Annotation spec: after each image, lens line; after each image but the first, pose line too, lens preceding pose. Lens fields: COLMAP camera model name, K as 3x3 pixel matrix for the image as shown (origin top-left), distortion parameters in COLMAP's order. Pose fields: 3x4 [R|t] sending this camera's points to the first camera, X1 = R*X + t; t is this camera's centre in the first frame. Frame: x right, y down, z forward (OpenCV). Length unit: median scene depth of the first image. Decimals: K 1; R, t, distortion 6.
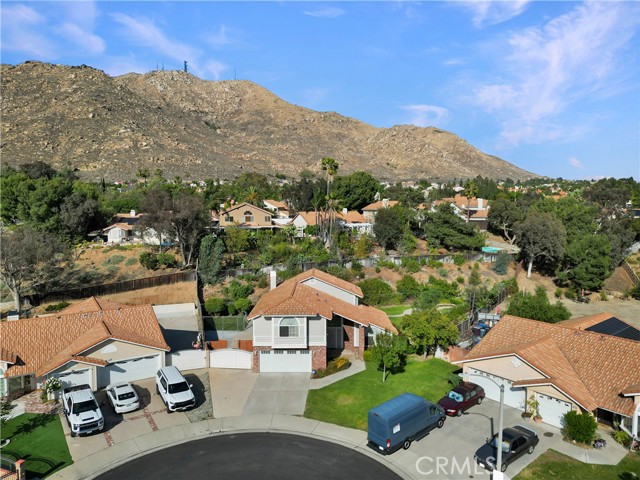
lens RADIAL K [[448.5, 0, 320.0], [0, 448.5, 240.0], [0, 0, 1]] dist [0.057234, -0.058026]
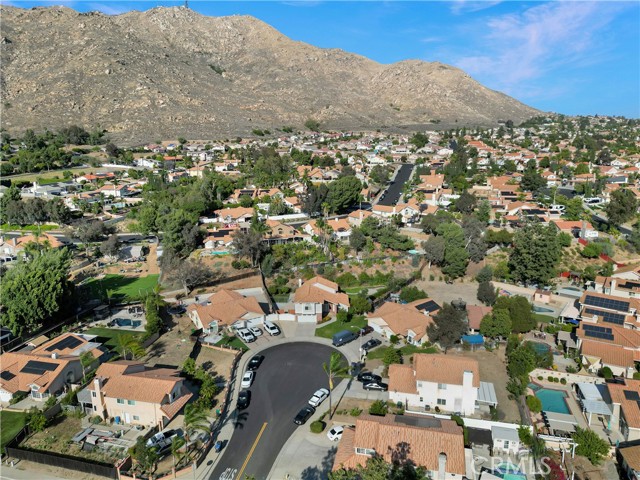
lens RADIAL K [[448.5, 0, 320.0], [0, 448.5, 240.0], [0, 0, 1]] dist [0.057234, -0.058026]
pose [[0.999874, -0.008304, -0.013501, 0.023767], [0.010210, 0.988956, 0.147856, -0.335016], [0.012124, -0.147975, 0.988917, -0.904777]]
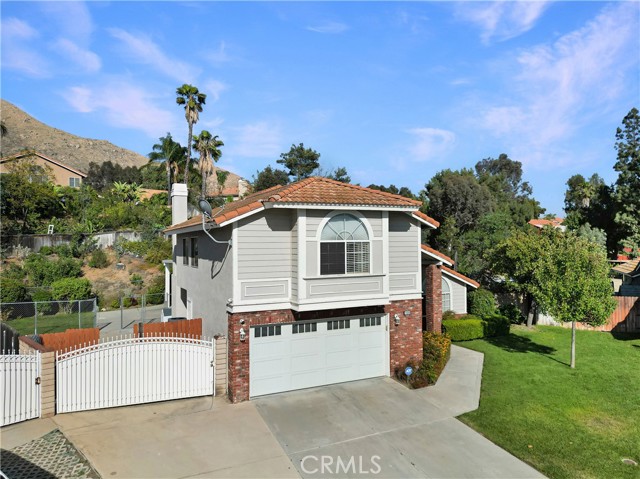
lens RADIAL K [[457.6, 0, 320.0], [0, 457.6, 239.5], [0, 0, 1]] dist [0.053891, -0.007615]
pose [[0.891251, 0.002512, 0.453504, -0.130992], [0.041082, 0.995426, -0.086252, 0.117816], [-0.451646, 0.095503, 0.887071, 0.376893]]
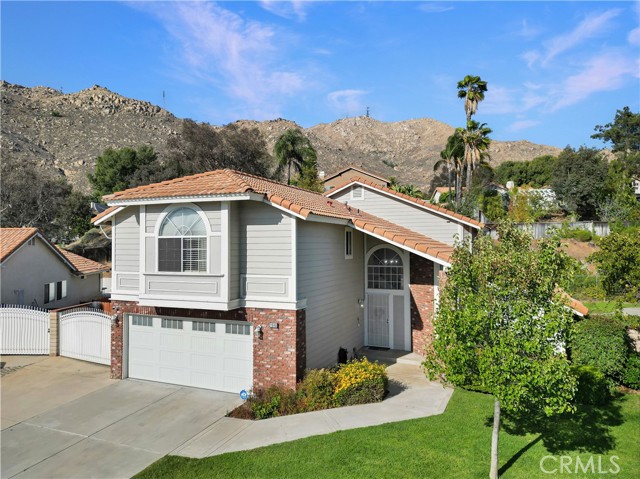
lens RADIAL K [[448.5, 0, 320.0], [0, 448.5, 239.5], [0, 0, 1]] dist [0.057234, -0.058026]
pose [[0.922909, -0.003730, -0.385001, 0.077697], [-0.031575, 0.995852, -0.085339, 0.116862], [0.383722, 0.090916, 0.918962, 0.399899]]
